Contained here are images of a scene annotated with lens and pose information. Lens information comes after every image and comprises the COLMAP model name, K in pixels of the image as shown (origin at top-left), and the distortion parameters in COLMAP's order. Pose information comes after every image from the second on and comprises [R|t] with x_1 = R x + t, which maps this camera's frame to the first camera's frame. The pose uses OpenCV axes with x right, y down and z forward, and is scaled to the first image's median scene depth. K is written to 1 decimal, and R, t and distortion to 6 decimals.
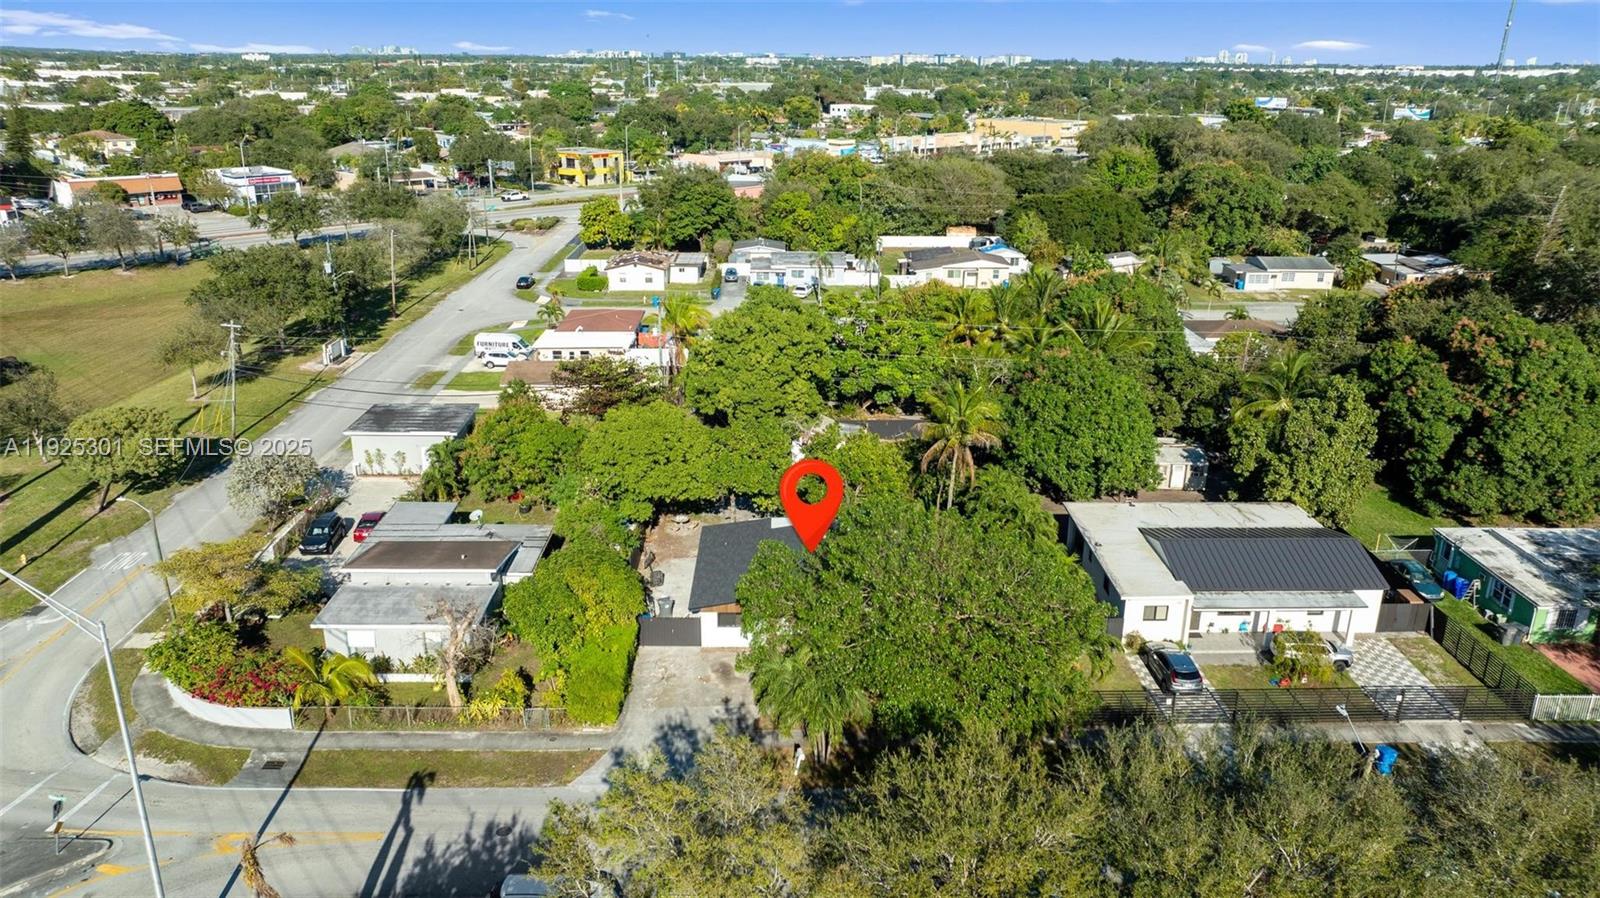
lens RADIAL K [[1136.0, 0, 800.0], [0, 1136.0, 449.0], [0, 0, 1]] dist [-0.003284, -0.000119]
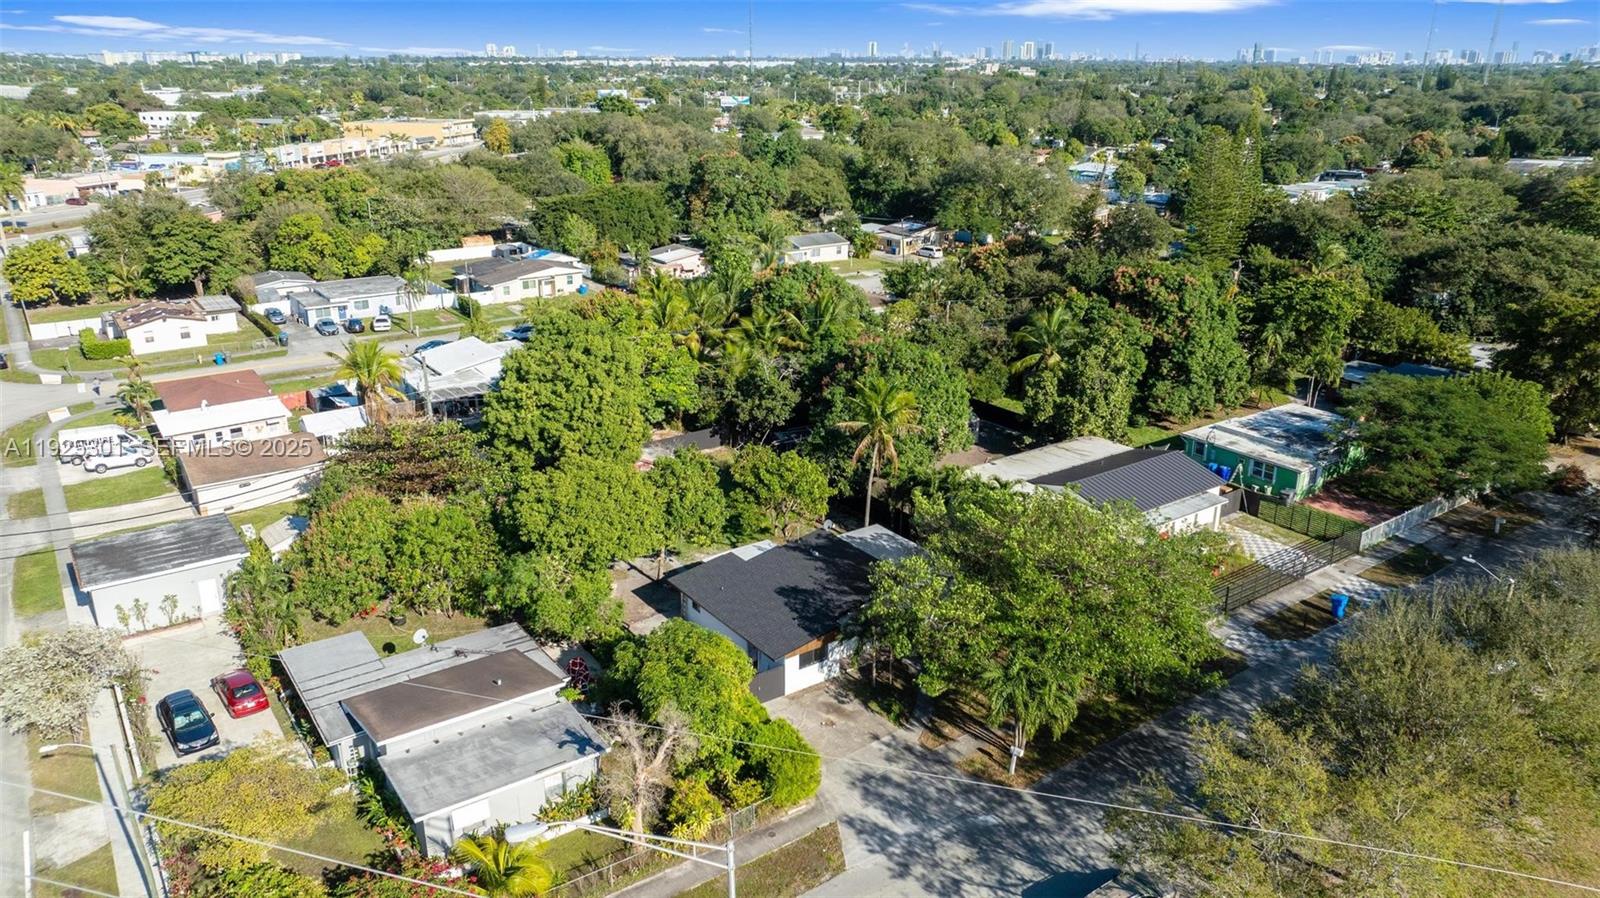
lens RADIAL K [[1136.0, 0, 800.0], [0, 1136.0, 449.0], [0, 0, 1]] dist [-0.003284, -0.000119]
pose [[0.825529, -0.192783, 0.530411, -0.428829], [0.190775, 0.979846, 0.059212, -0.063502], [-0.531137, 0.052308, 0.845670, 0.151311]]
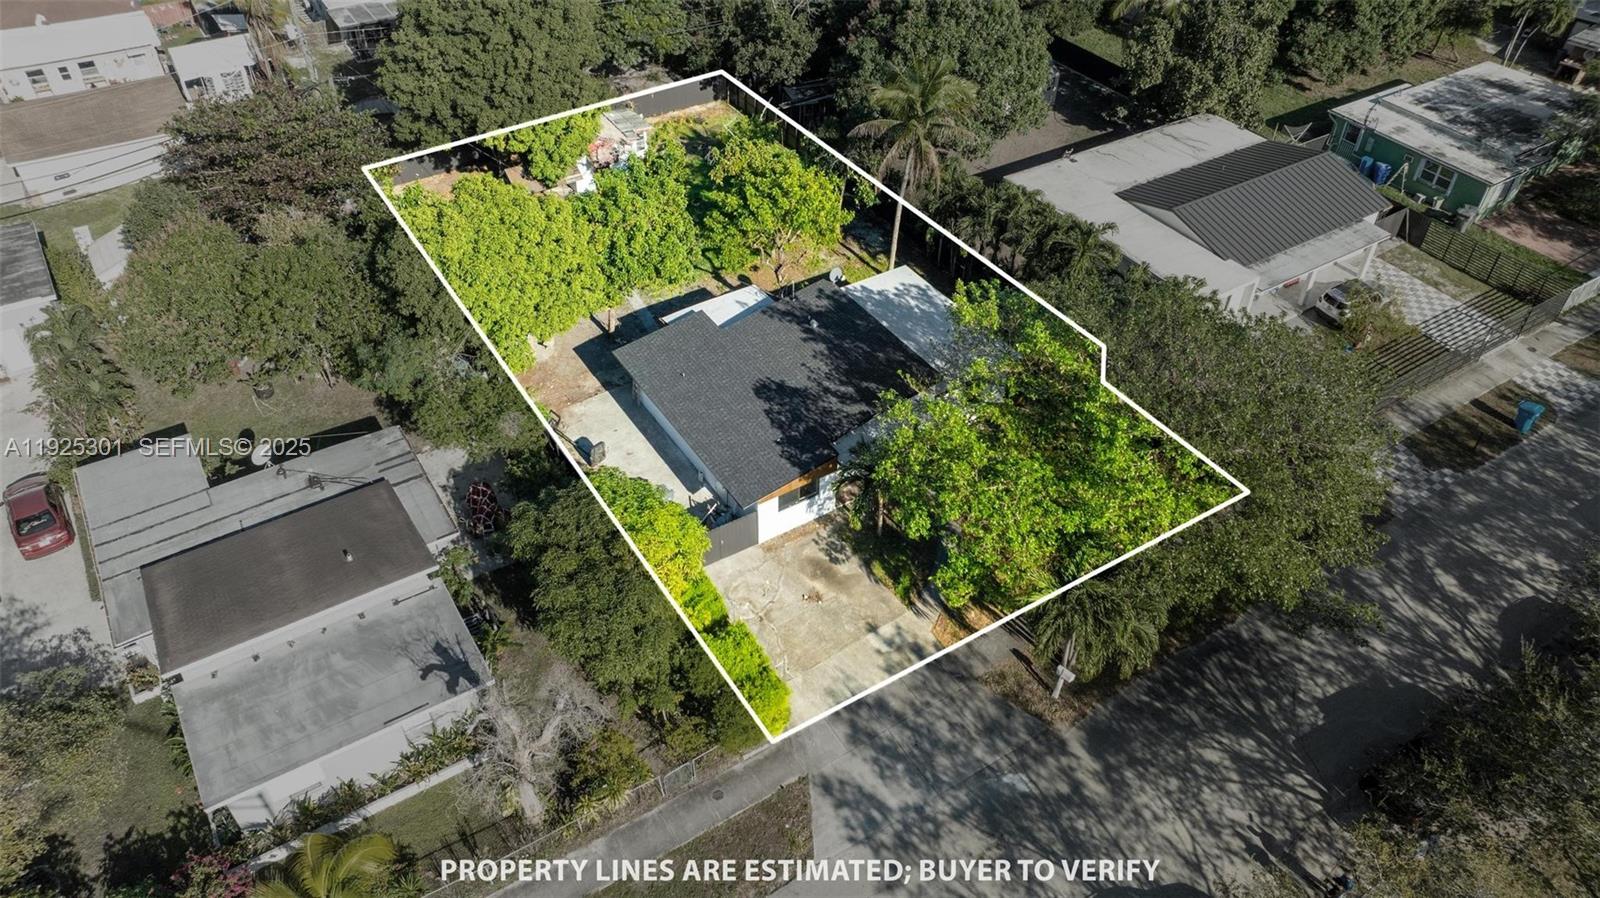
lens RADIAL K [[1139.6, 0, 800.0], [0, 1139.6, 449.0], [0, 0, 1]] dist [-0.064159, 0.091145]
pose [[0.853811, -0.344096, 0.390646, -0.252580], [0.168657, 0.892766, 0.417759, -0.132018], [-0.492505, -0.290802, 0.820288, 0.349518]]
